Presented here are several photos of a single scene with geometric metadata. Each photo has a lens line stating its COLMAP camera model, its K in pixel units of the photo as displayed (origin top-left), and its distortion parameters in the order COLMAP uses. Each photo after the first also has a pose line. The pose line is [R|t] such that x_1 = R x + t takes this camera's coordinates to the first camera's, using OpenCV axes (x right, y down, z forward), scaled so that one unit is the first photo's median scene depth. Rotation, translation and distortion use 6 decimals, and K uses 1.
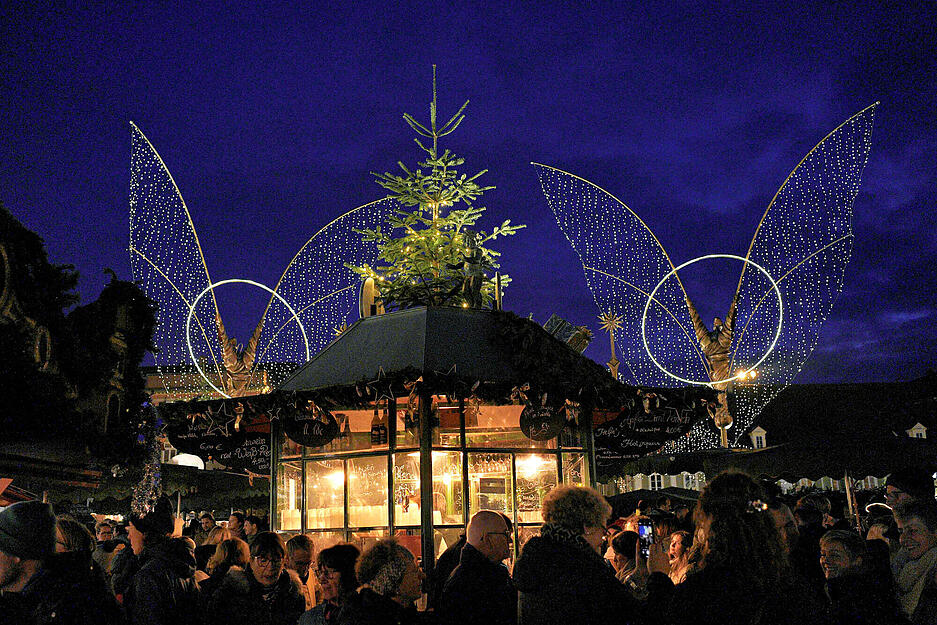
lens RADIAL K [[898.4, 0, 468.6], [0, 898.4, 310.9], [0, 0, 1]] dist [0.002659, 0.000000]
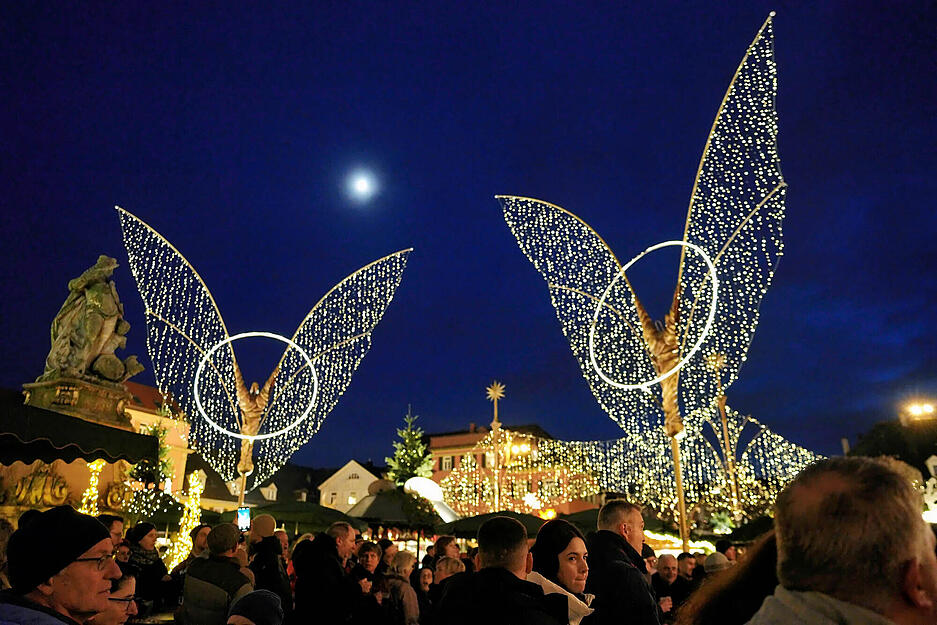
lens RADIAL K [[660.4, 0, 468.2], [0, 660.4, 314.8], [0, 0, 1]] dist [0.013615, 0.000598]
pose [[0.900927, -0.123819, -0.415932, 0.361923], [0.063502, 0.985730, -0.155895, 0.094943], [0.429299, 0.114038, 0.895934, 0.322836]]
